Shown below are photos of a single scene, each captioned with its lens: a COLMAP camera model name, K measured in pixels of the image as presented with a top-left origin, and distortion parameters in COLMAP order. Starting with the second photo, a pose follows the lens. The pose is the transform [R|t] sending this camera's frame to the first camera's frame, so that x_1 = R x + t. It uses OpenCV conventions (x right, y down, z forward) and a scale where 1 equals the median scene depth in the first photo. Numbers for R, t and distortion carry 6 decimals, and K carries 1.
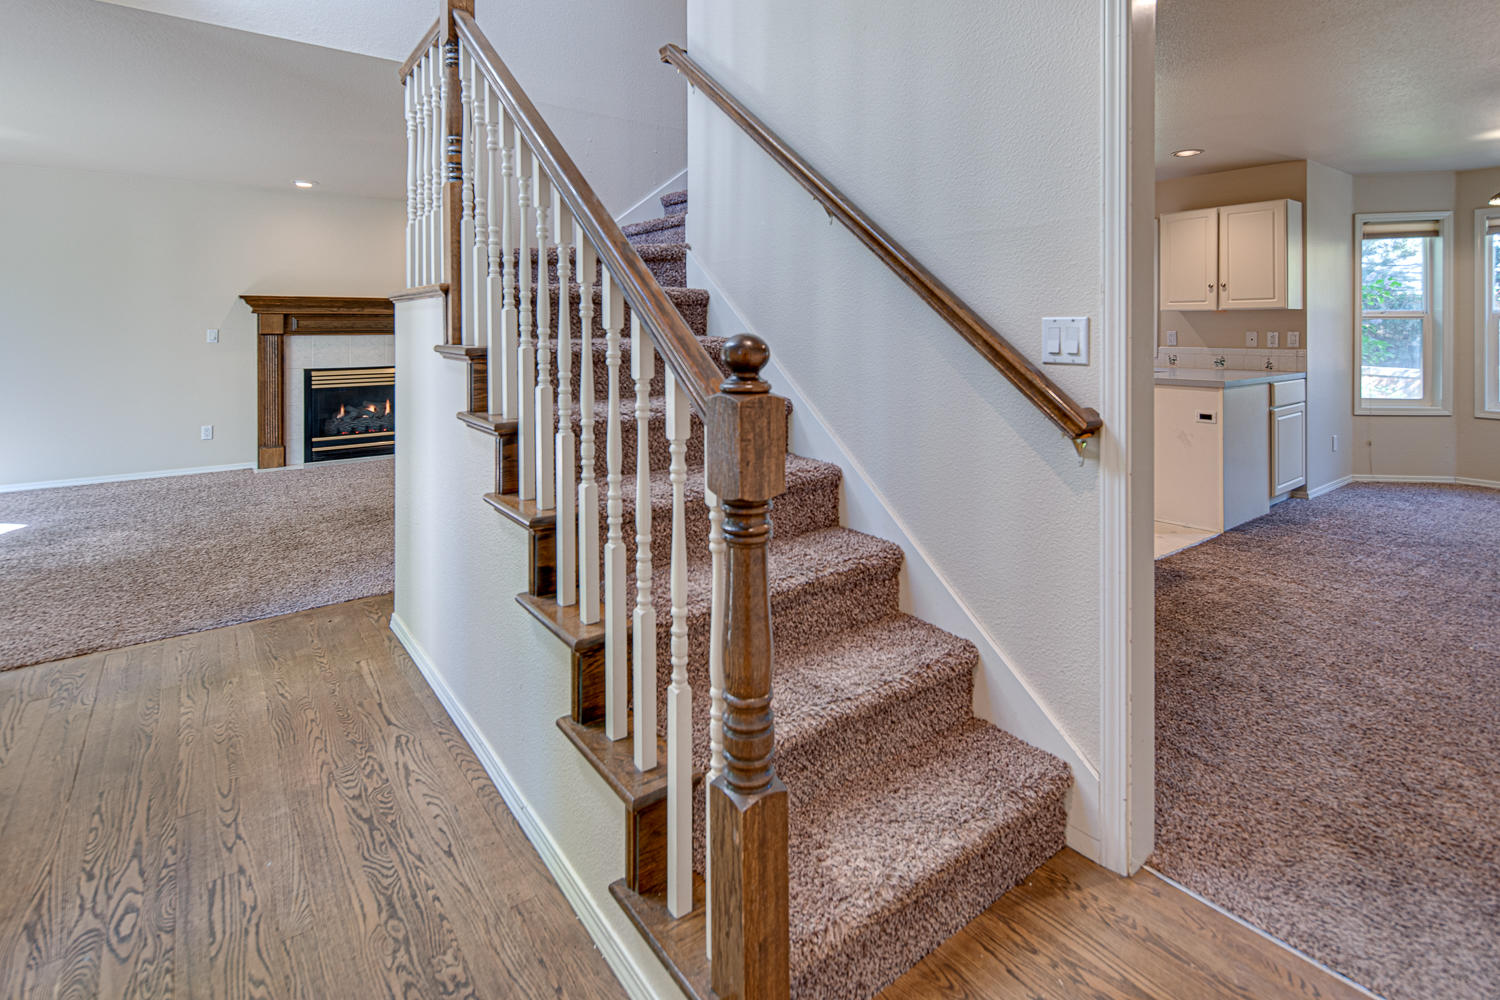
lens RADIAL K [[726.2, 0, 730.2], [0, 726.2, 331.4], [0, 0, 1]] dist [-0.001045, -0.000253]
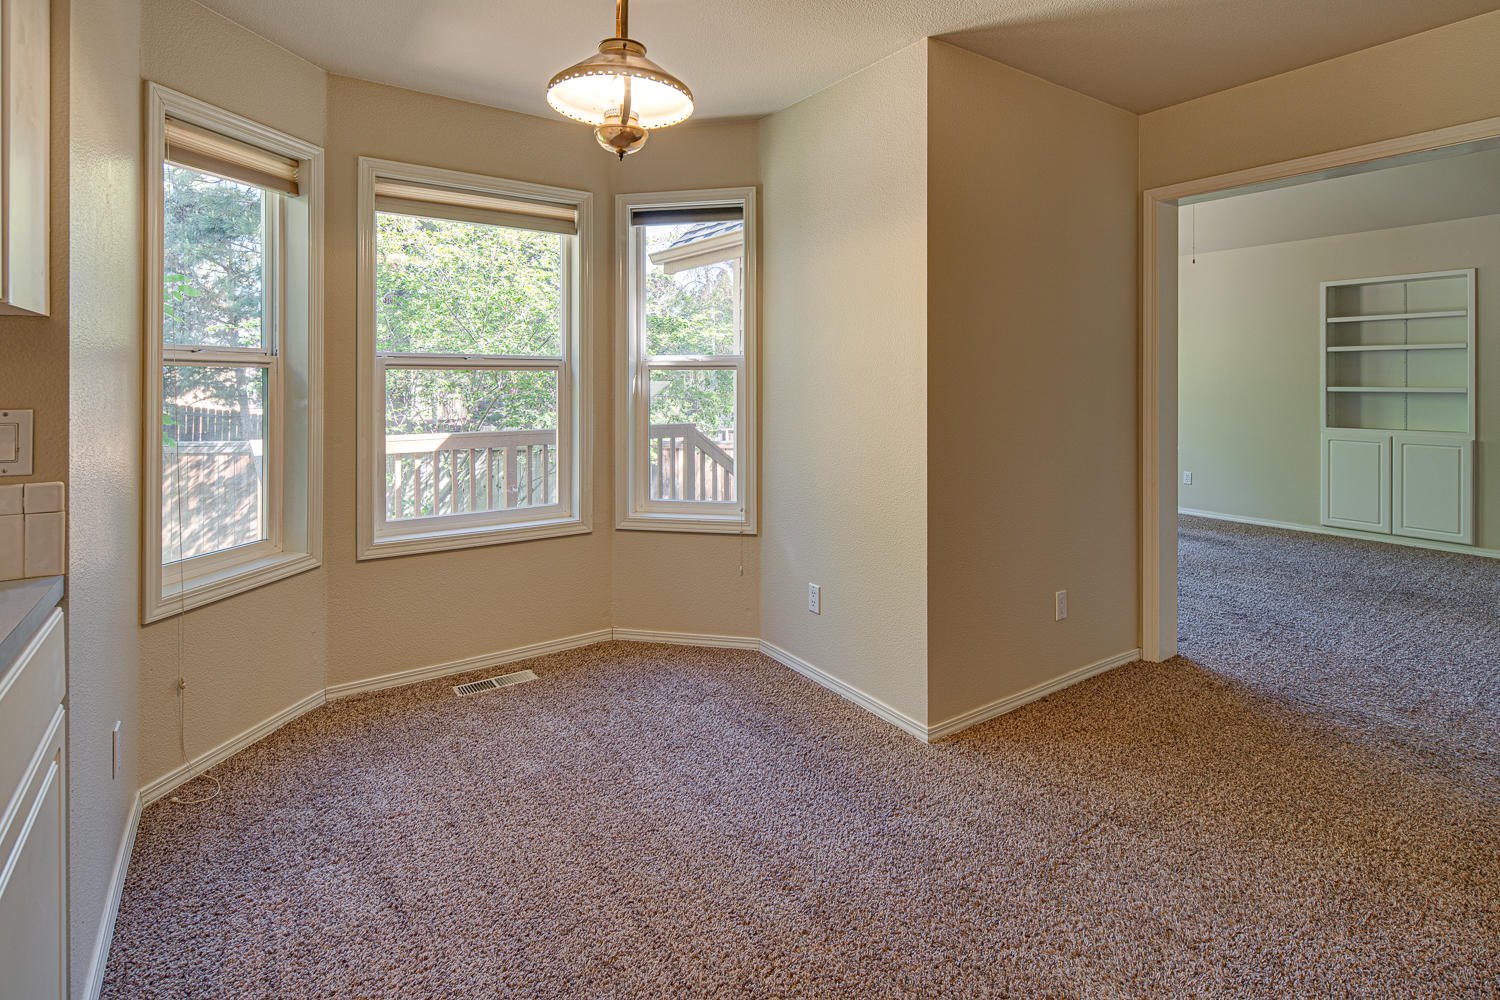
lens RADIAL K [[739.9, 0, 740.8], [0, 739.9, 375.9], [0, 0, 1]] dist [-0.002230, -0.001029]
pose [[0.032912, 0.006528, 0.999437, 0.533440], [0.008356, 0.999942, -0.006806, -0.006412], [-0.999423, 0.008576, 0.032855, 0.739906]]
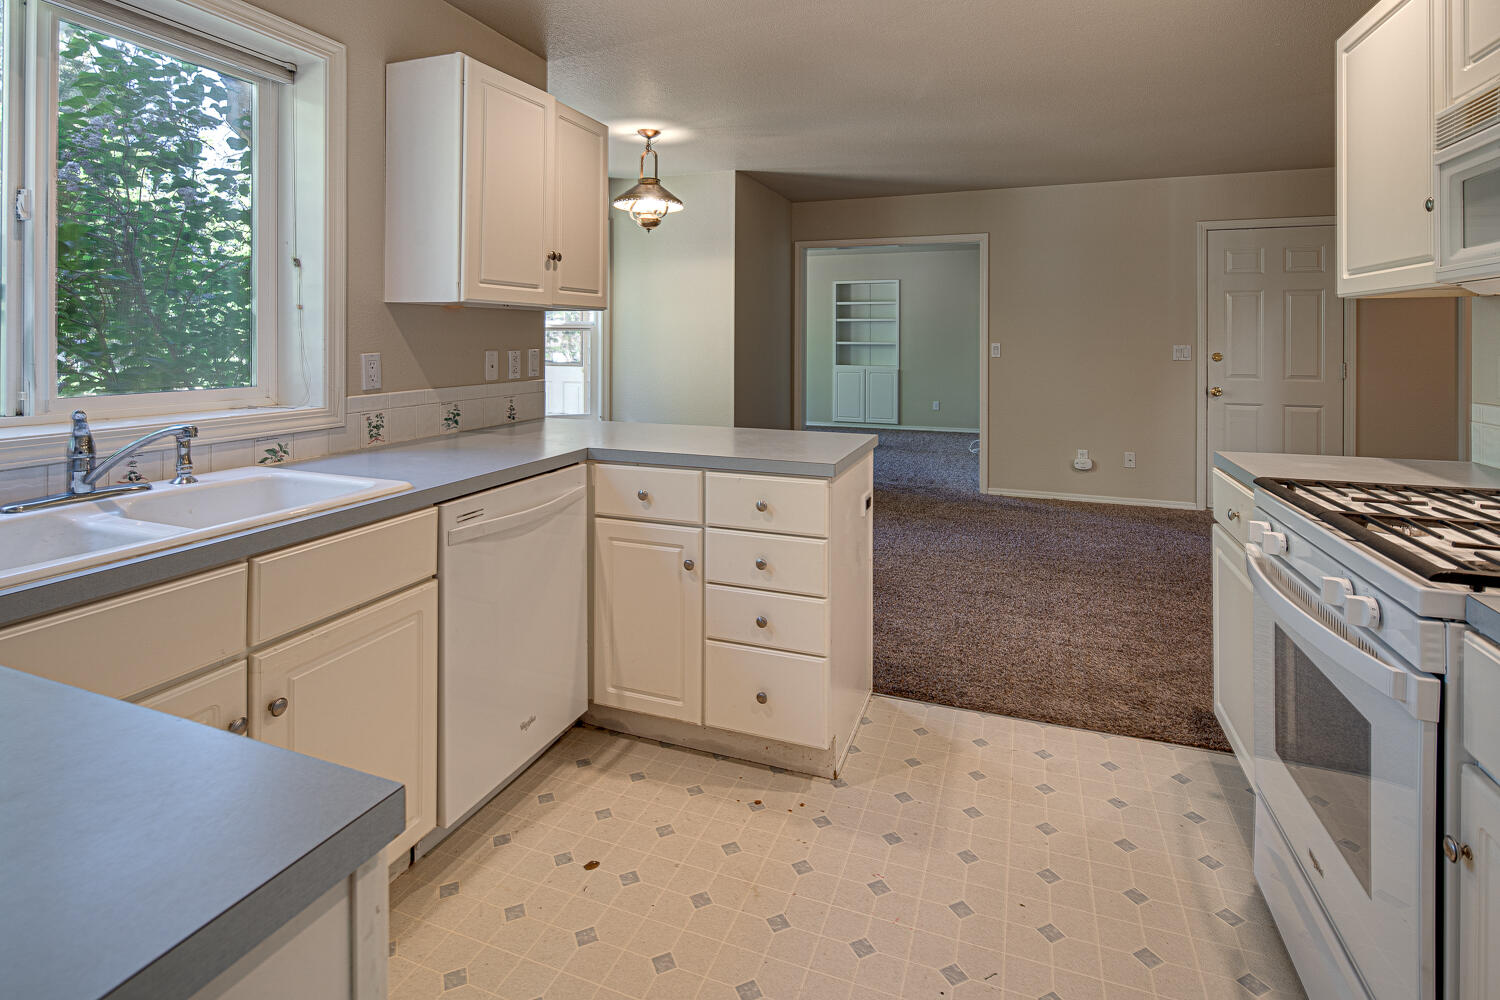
lens RADIAL K [[737.5, 0, 739.5], [0, 737.5, 337.1], [0, 0, 1]] dist [0.000073, -0.000871]
pose [[-0.543234, -0.000310, 0.839581, 0.193744], [0.005407, 0.999978, 0.003868, -0.010443], [-0.839564, 0.006641, -0.543221, 1.154126]]
